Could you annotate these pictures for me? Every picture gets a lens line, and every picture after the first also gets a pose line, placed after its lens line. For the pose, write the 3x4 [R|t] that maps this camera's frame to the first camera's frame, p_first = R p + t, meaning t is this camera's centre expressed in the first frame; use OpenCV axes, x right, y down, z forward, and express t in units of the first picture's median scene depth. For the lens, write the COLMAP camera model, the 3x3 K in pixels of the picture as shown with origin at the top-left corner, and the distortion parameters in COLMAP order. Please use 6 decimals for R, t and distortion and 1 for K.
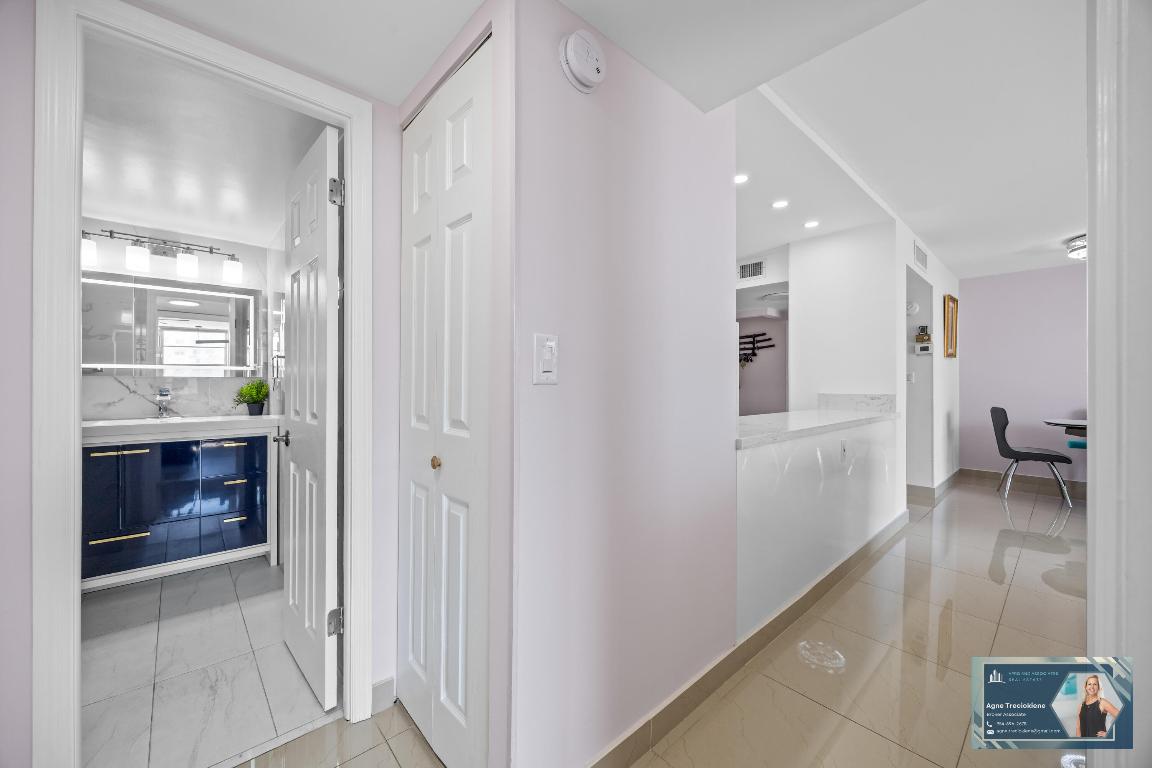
lens RADIAL K [[439.7, 0, 574.1], [0, 439.7, 386.0], [0, 0, 1]] dist [-0.002952, -0.000204]
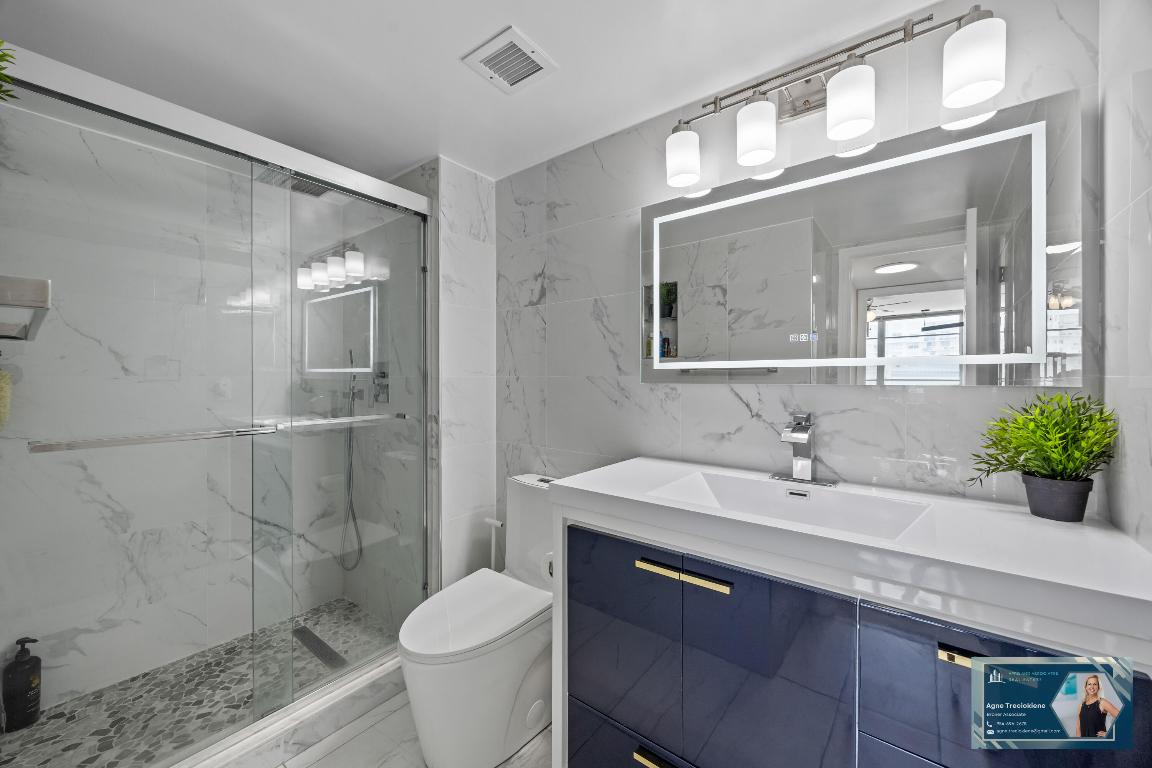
lens RADIAL K [[439.7, 0, 570.0], [0, 439.7, 381.1], [0, 0, 1]] dist [-0.002952, -0.000204]
pose [[0.170121, 0.005408, -0.985408, -0.493687], [-0.000211, 0.999985, 0.005452, -0.025089], [0.985423, -0.000719, 0.170120, 0.632596]]
